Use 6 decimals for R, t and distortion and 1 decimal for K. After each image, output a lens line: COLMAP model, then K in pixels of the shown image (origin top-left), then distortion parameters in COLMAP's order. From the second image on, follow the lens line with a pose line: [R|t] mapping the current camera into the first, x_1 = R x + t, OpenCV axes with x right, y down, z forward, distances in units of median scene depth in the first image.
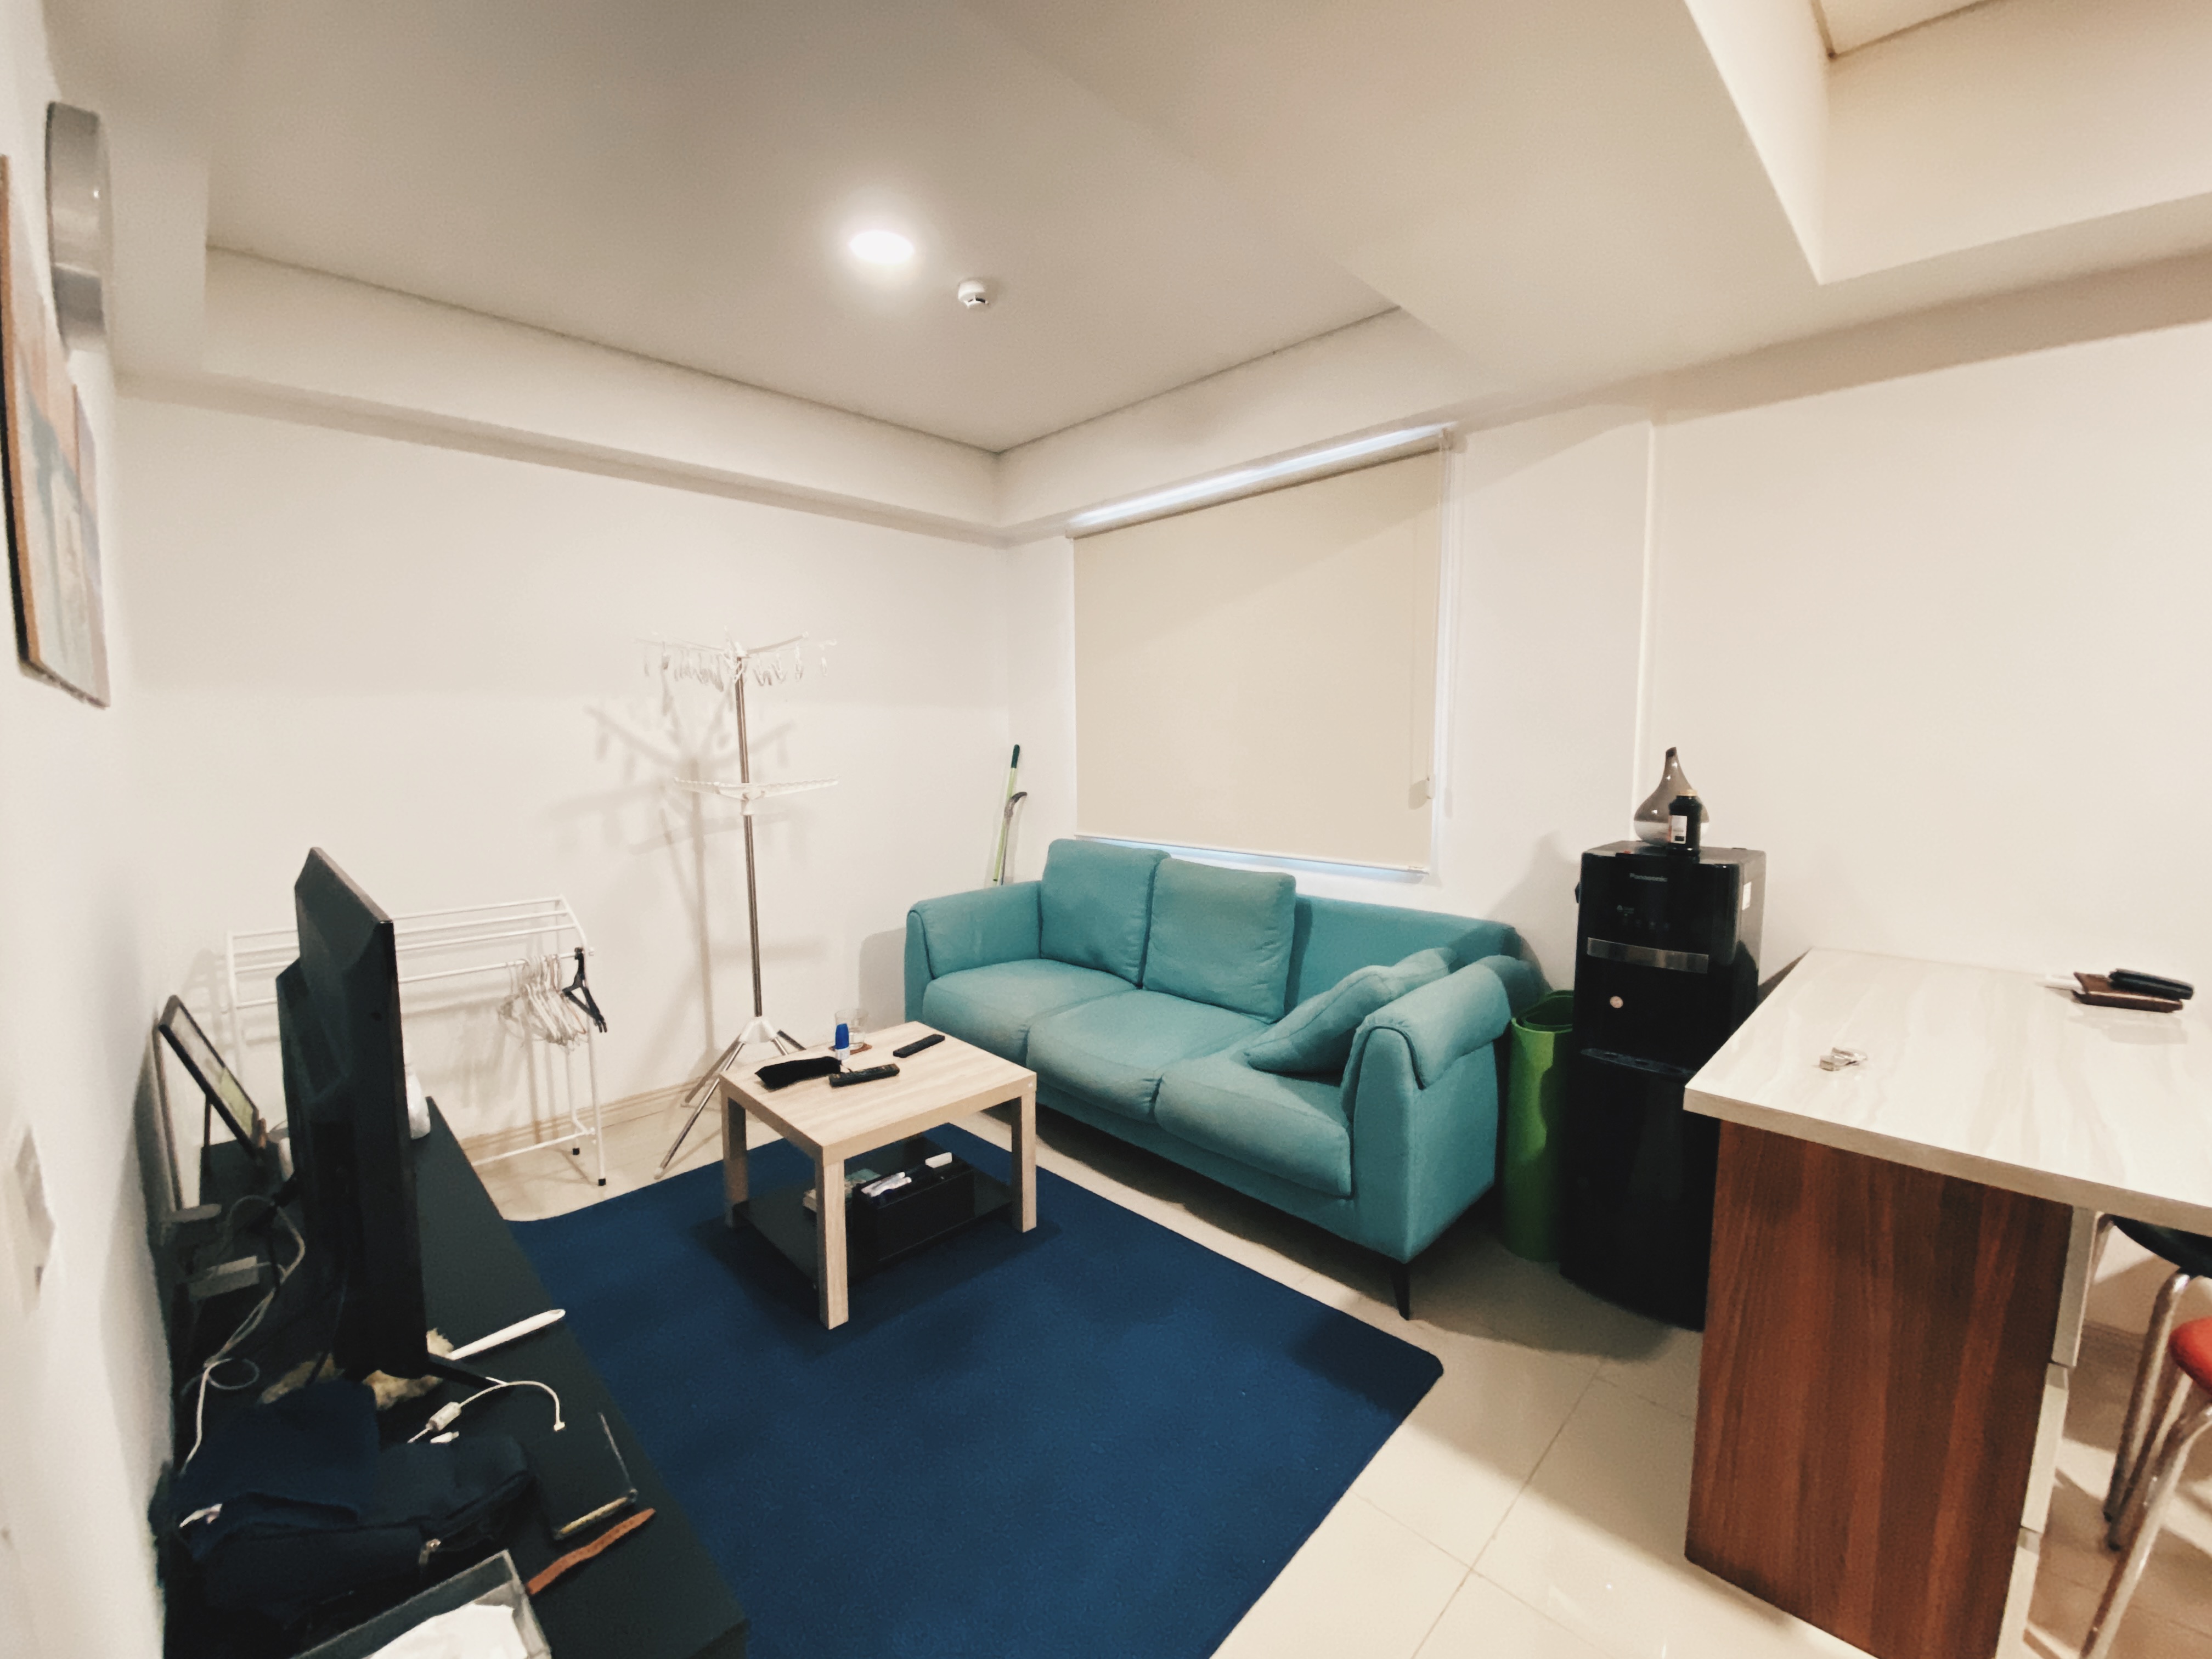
lens RADIAL K [[886.6, 0, 1094.9], [0, 886.6, 817.5], [0, 0, 1]] dist [0.020767, -0.018670]
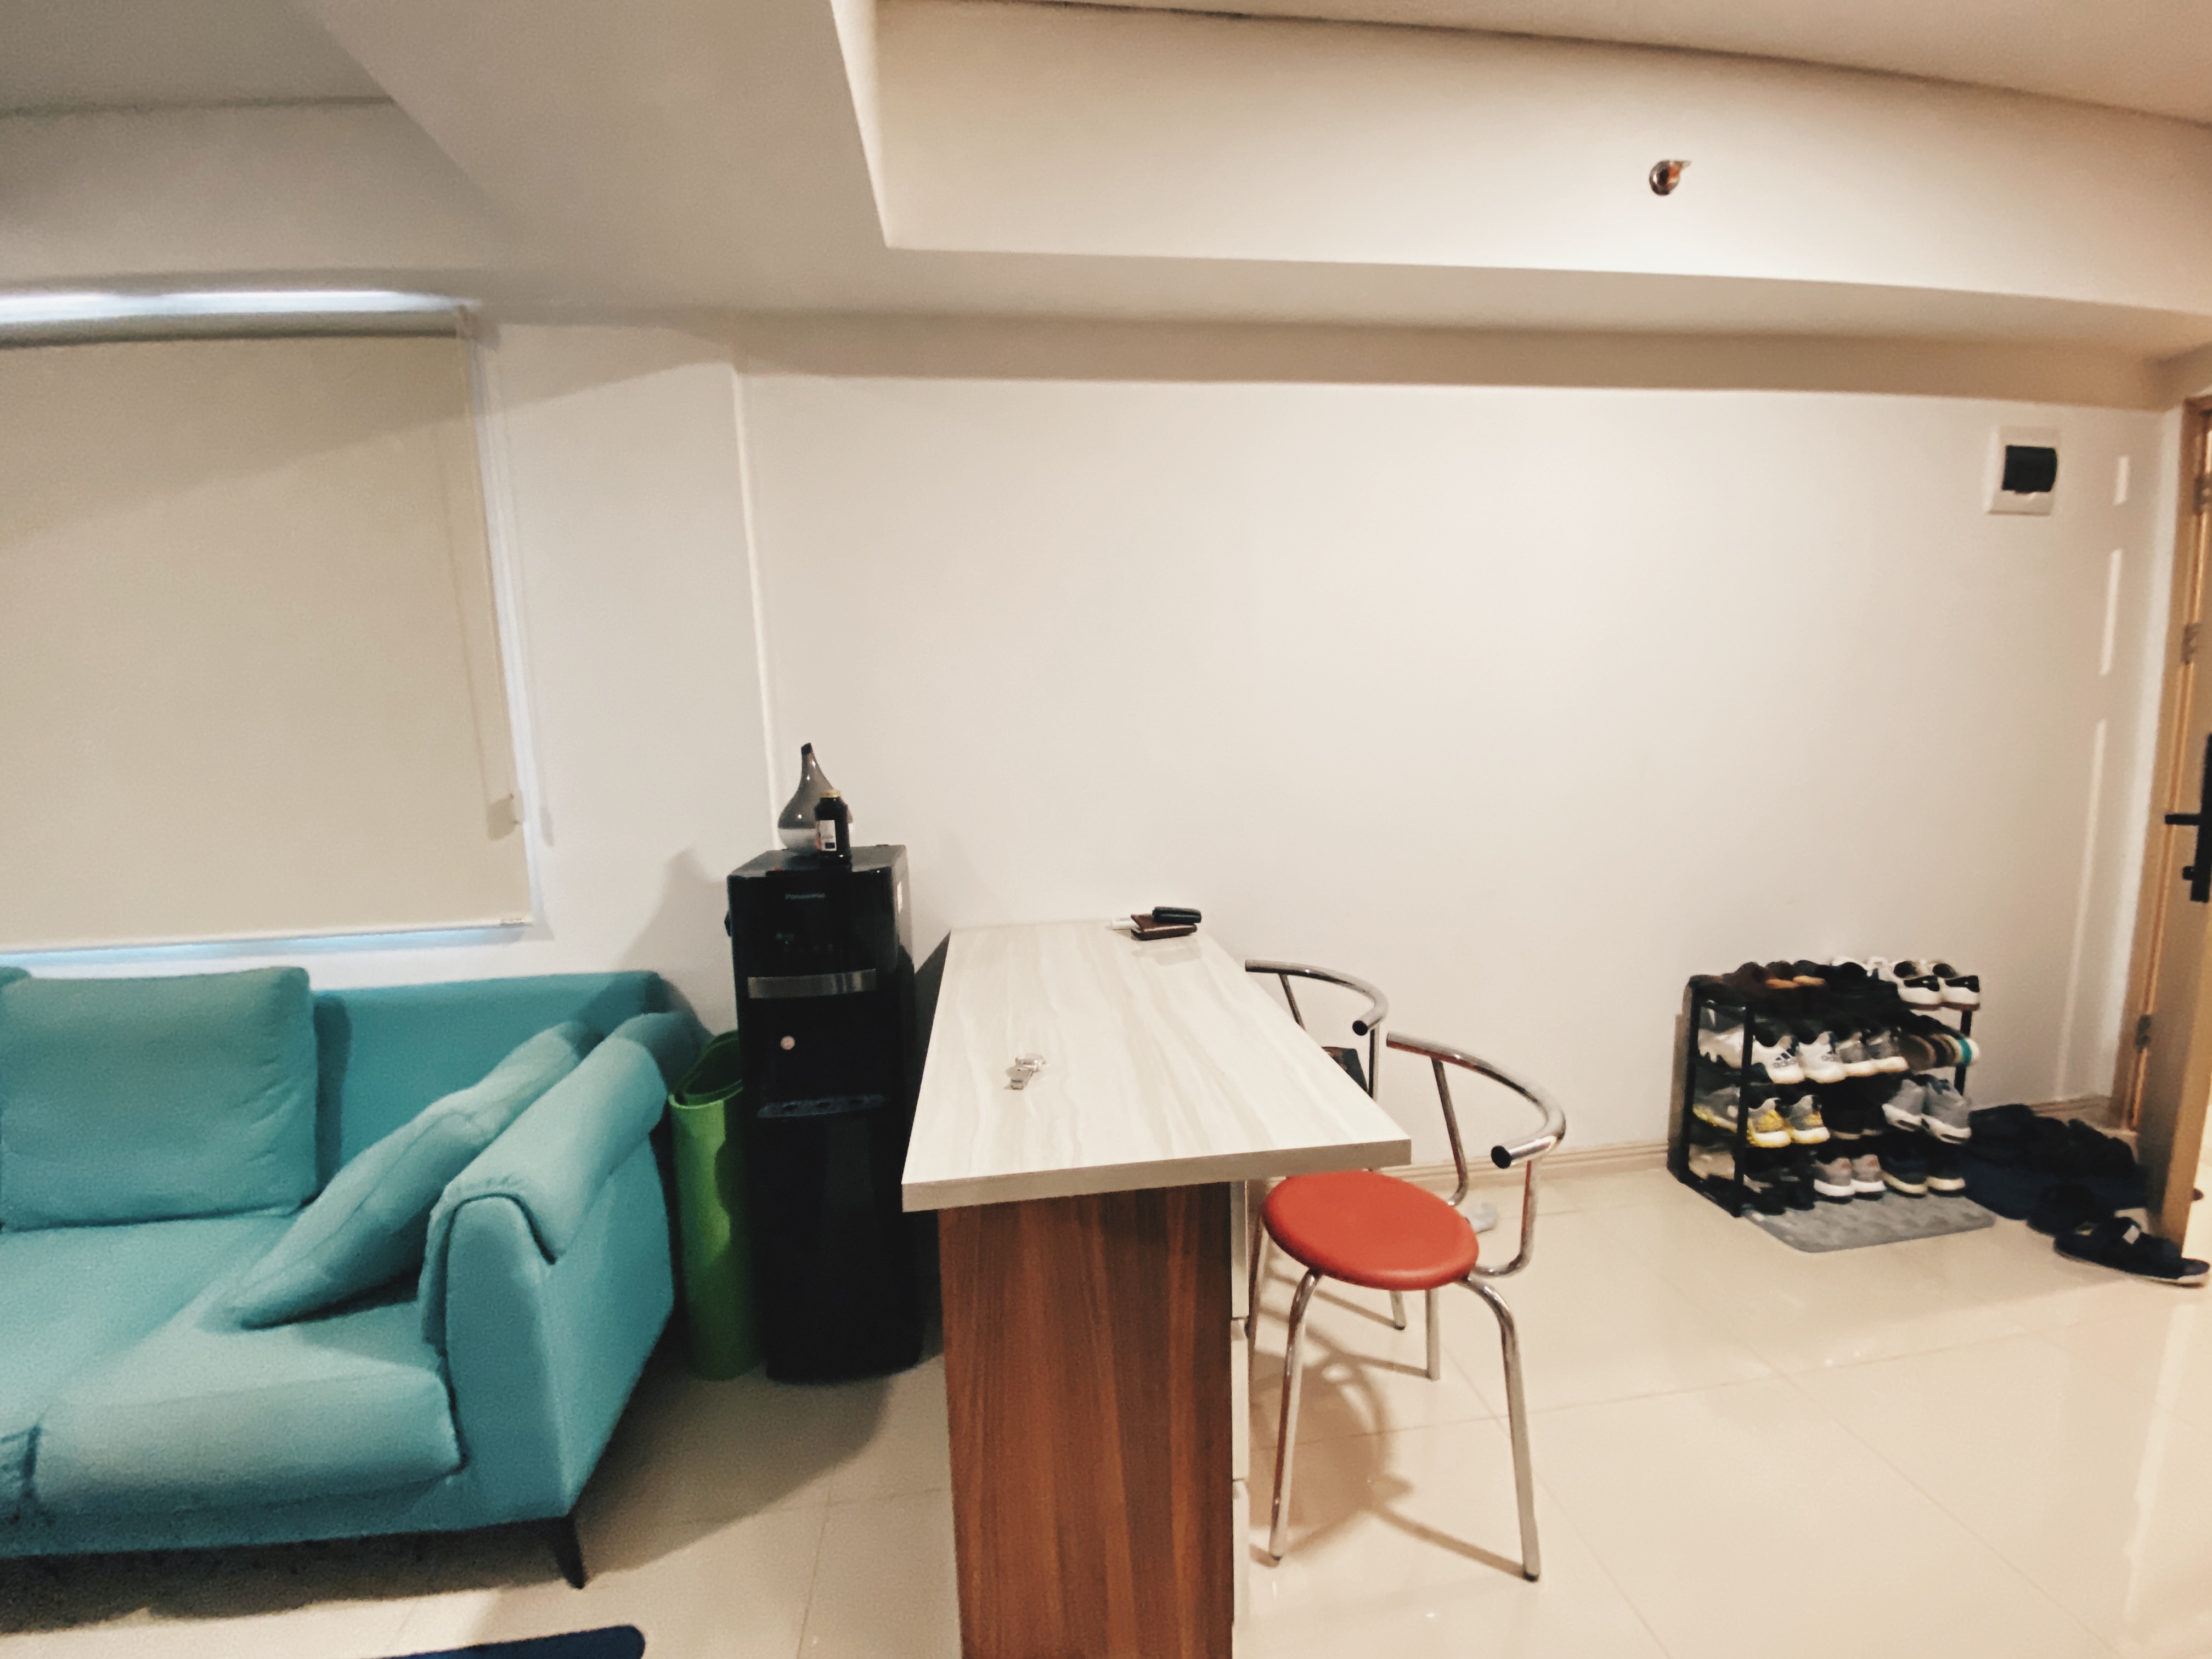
lens RADIAL K [[886.6, 0, 1094.9], [0, 886.6, 817.5], [0, 0, 1]] dist [0.020767, -0.018670]
pose [[0.606746, -0.113340, 0.786774, 0.110173], [0.106421, 0.992454, 0.060900, -0.026280], [-0.787739, 0.046778, 0.614230, 0.219964]]
